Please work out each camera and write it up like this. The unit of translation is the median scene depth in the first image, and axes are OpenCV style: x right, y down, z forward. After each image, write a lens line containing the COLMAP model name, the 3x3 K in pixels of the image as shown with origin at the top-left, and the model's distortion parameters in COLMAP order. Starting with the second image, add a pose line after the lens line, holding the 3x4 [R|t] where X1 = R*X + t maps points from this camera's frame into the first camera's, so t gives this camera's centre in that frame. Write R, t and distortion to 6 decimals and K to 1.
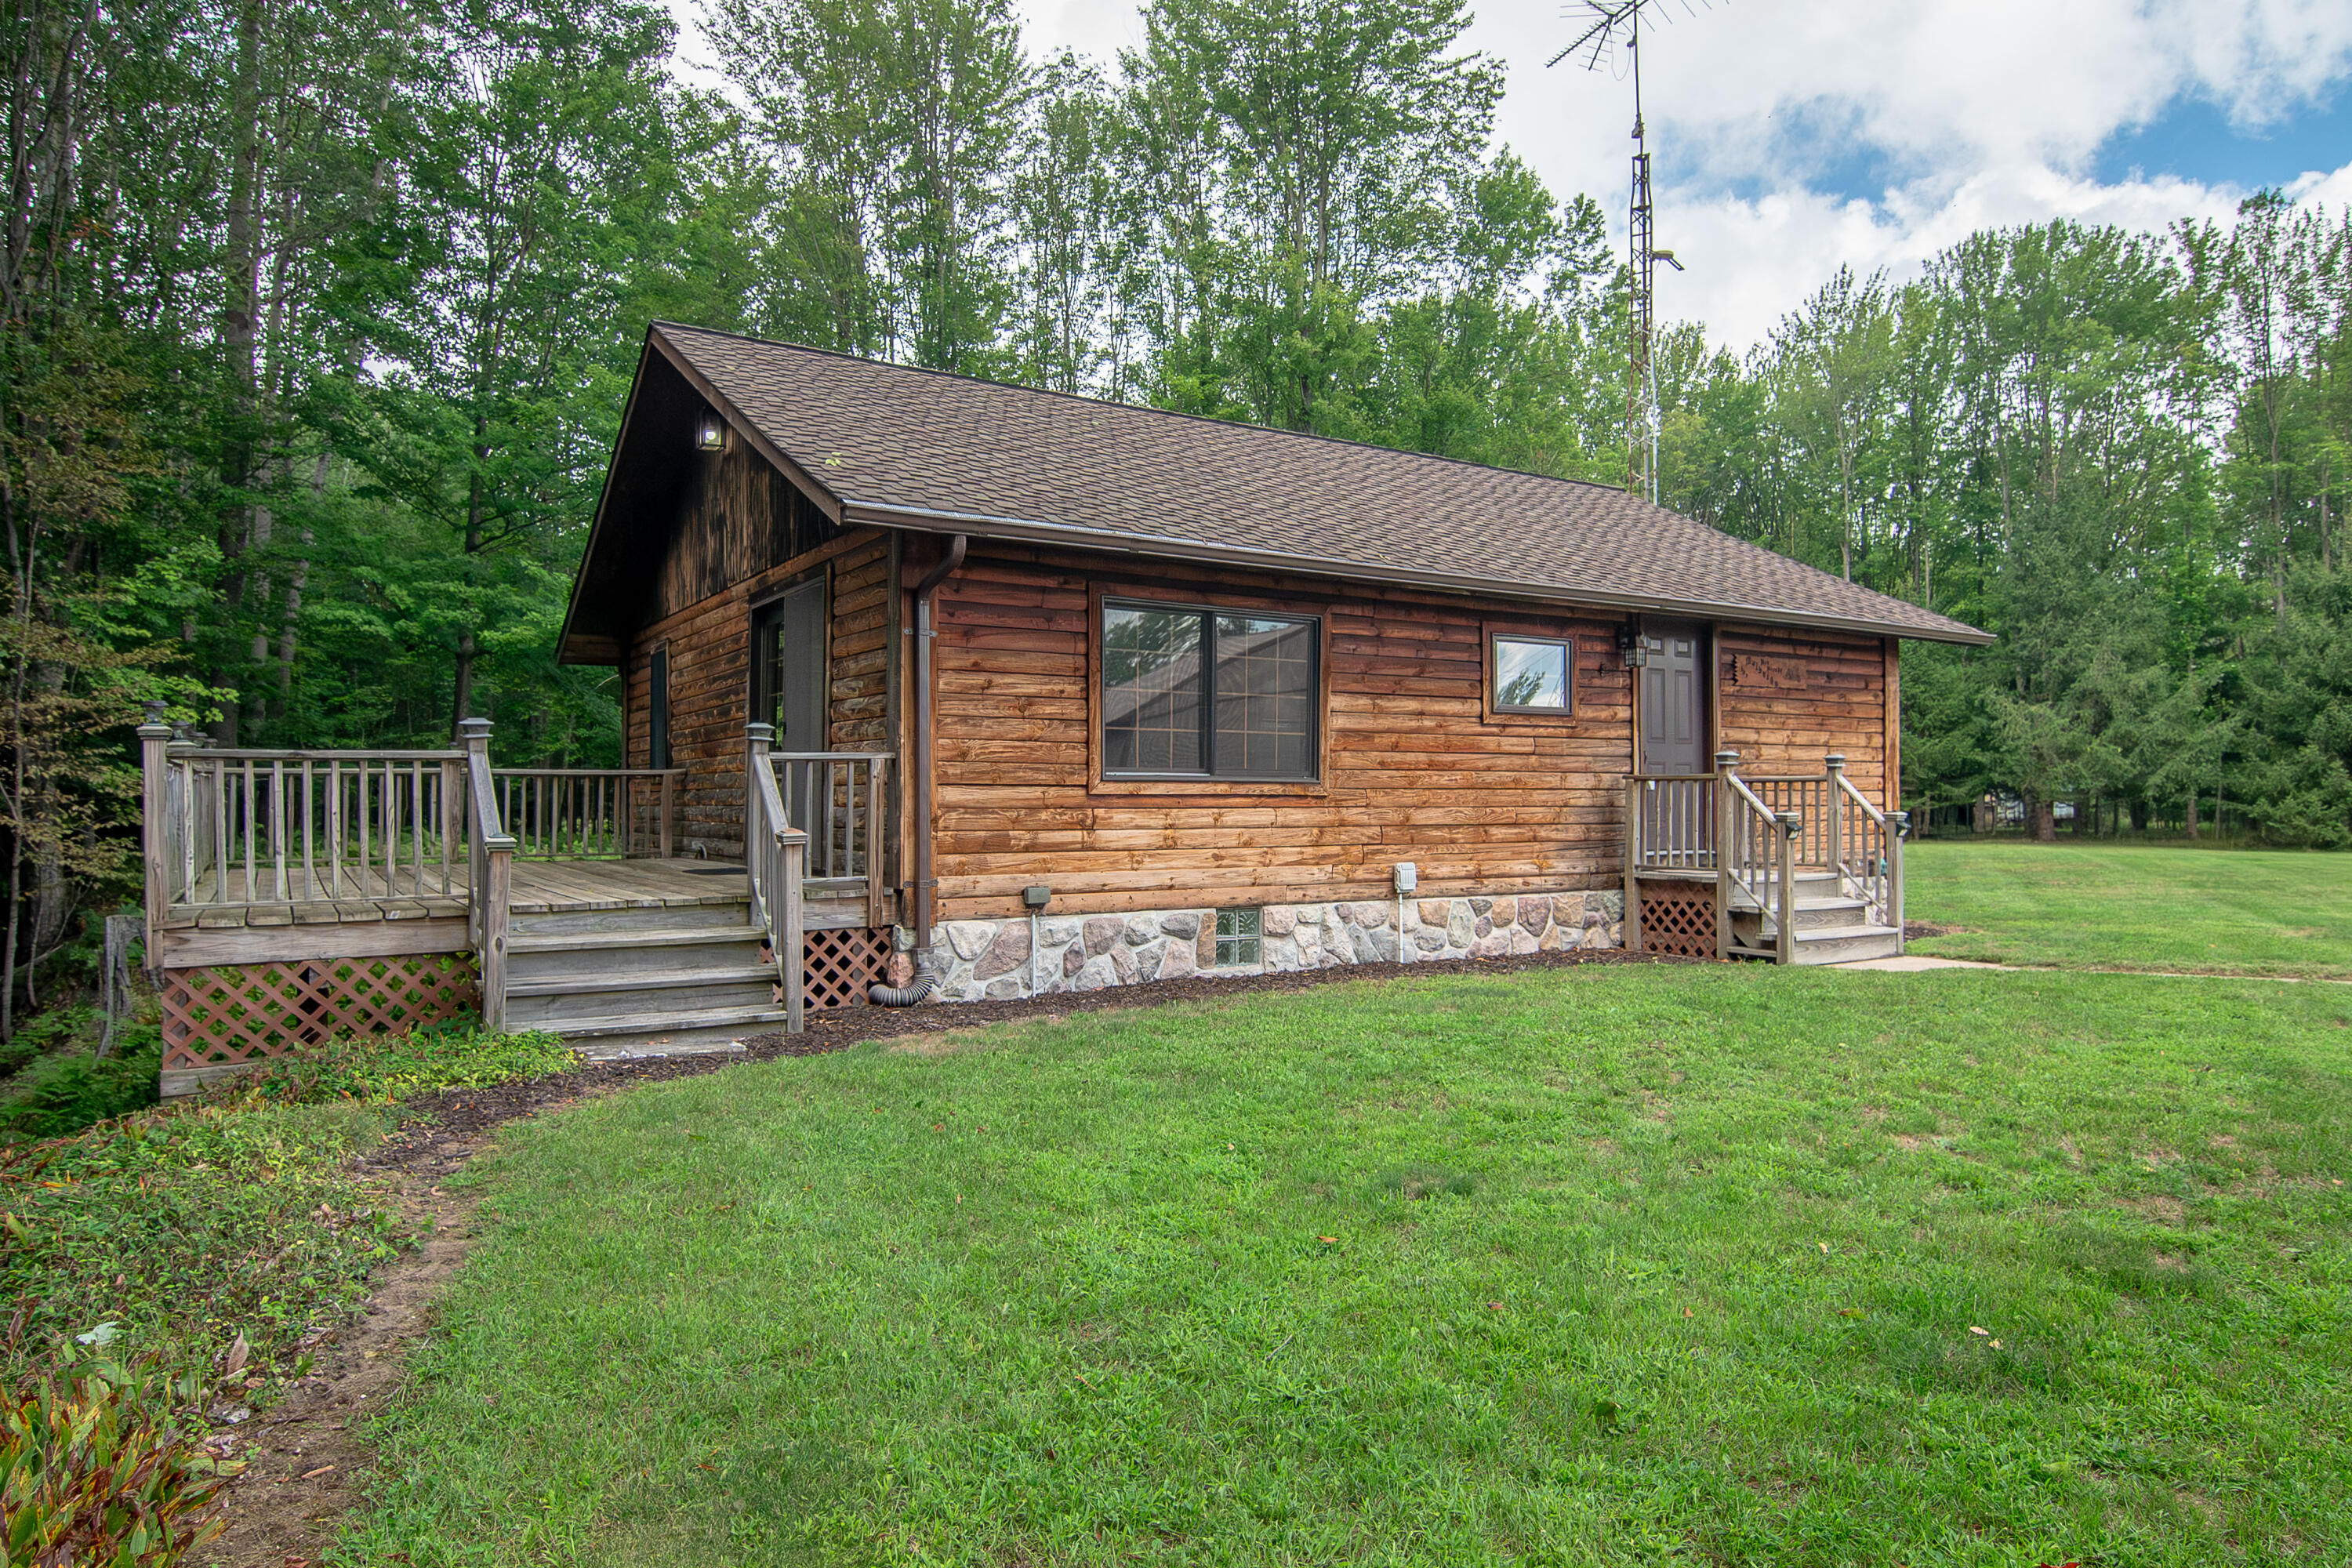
lens RADIAL K [[1401.8, 0, 1165.8], [0, 1401.8, 783.4], [0, 0, 1]] dist [-0.016878, -0.002935]
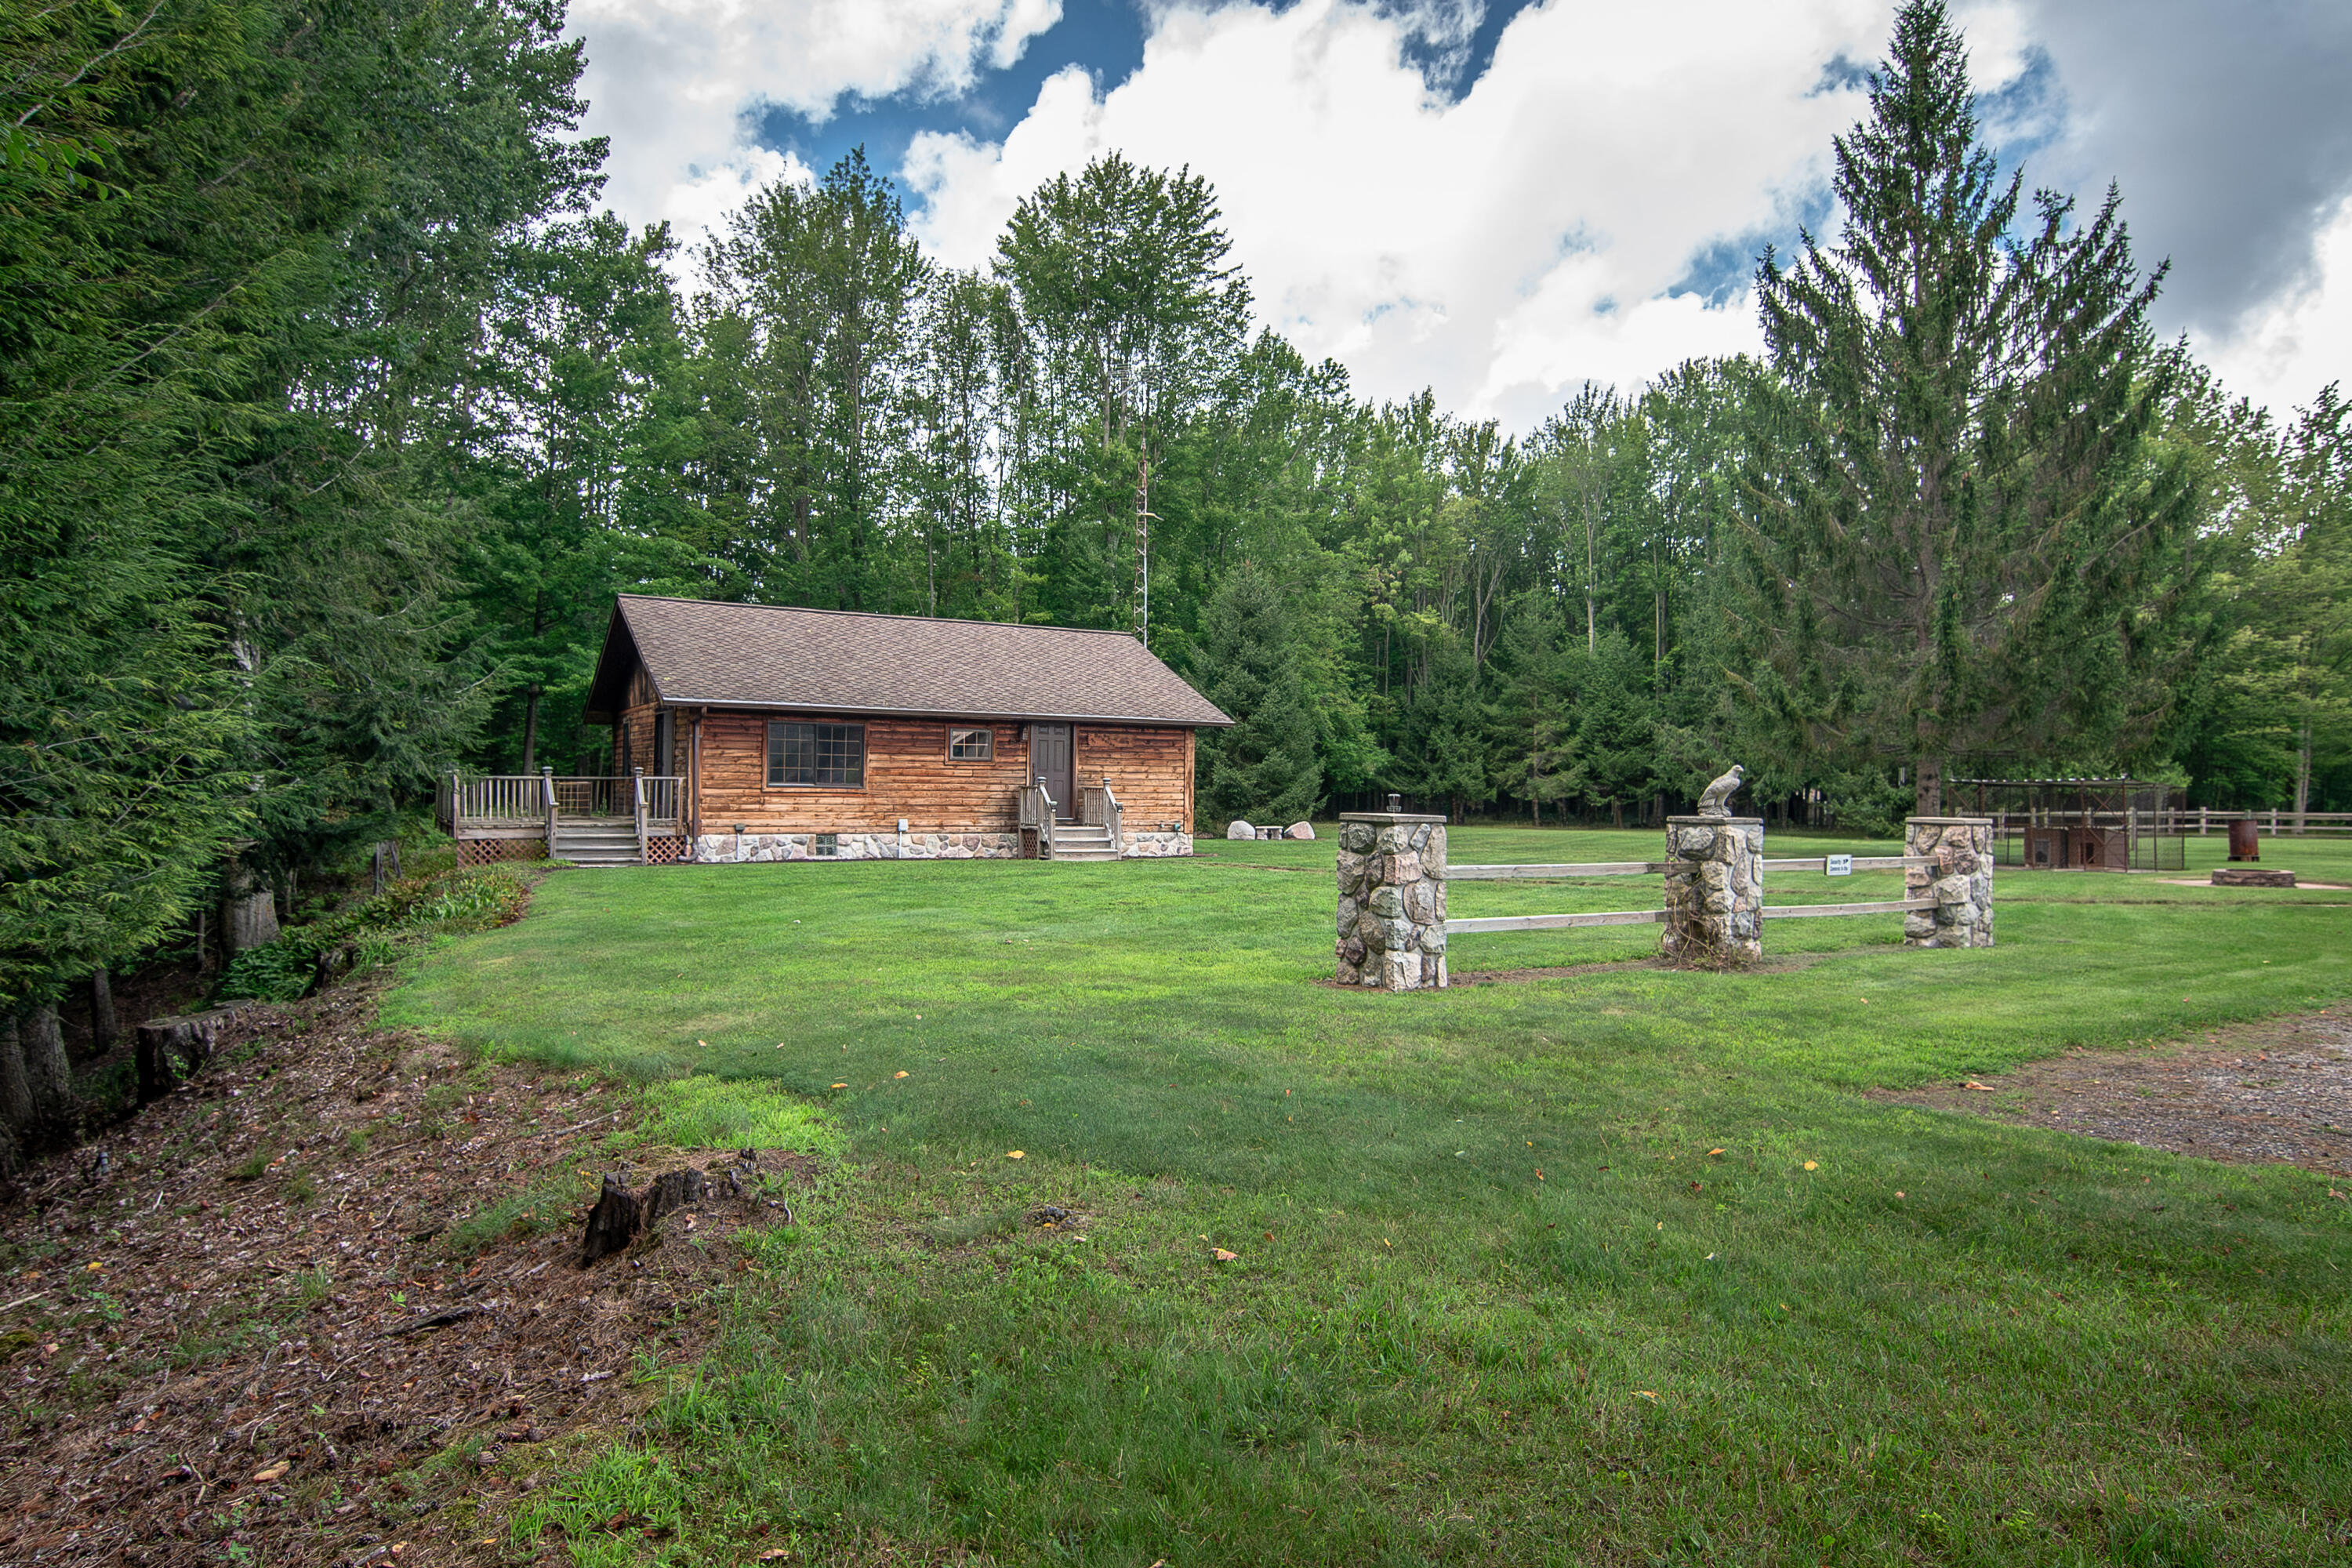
lens RADIAL K [[1401.8, 0, 1182.9], [0, 1401.8, 782.1], [0, 0, 1]] dist [-0.016878, -0.002935]
pose [[0.999686, 0.012009, -0.021980, 0.764314], [-0.011849, 0.999903, 0.007386, -0.037812], [0.022066, -0.007123, 0.999731, -1.604315]]
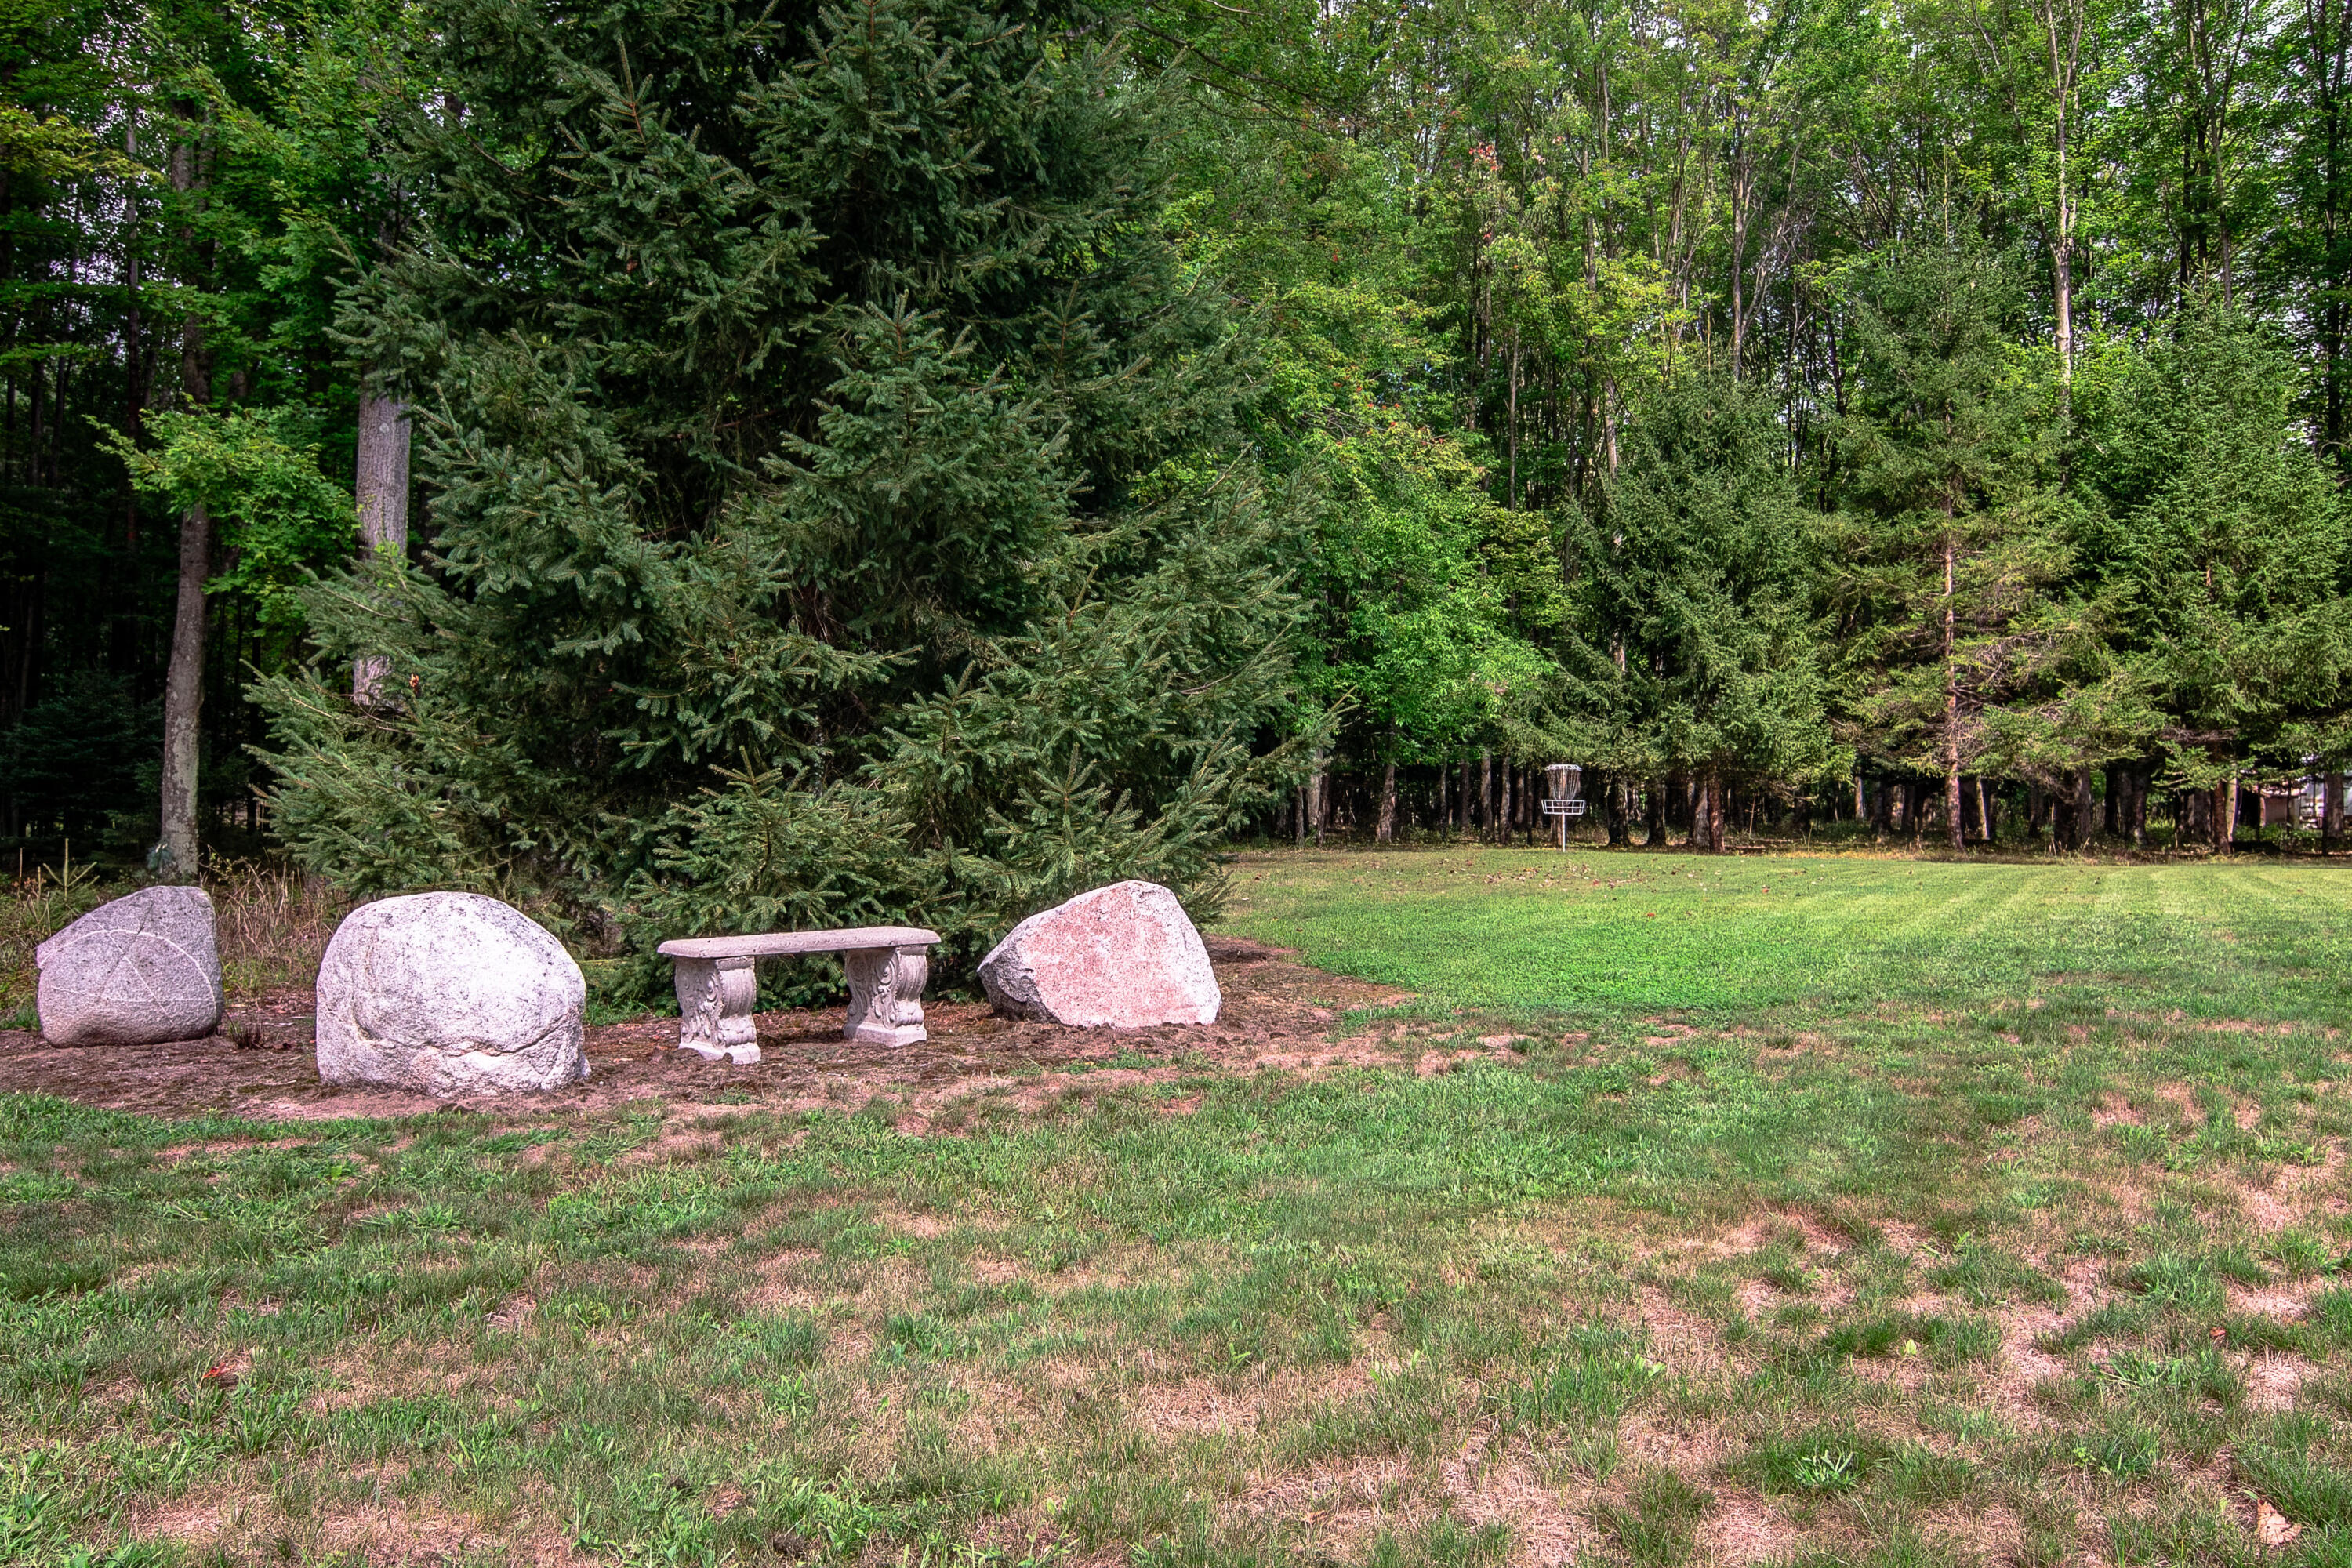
lens RADIAL K [[1630.5, 0, 1181.1], [0, 1630.5, 786.9], [0, 0, 1]] dist [-0.011648, -0.002053]
pose [[0.998980, 0.002182, -0.045101, 1.118794], [-0.001901, 0.999978, 0.006284, 0.079030], [0.045113, -0.006192, 0.998963, 2.400013]]
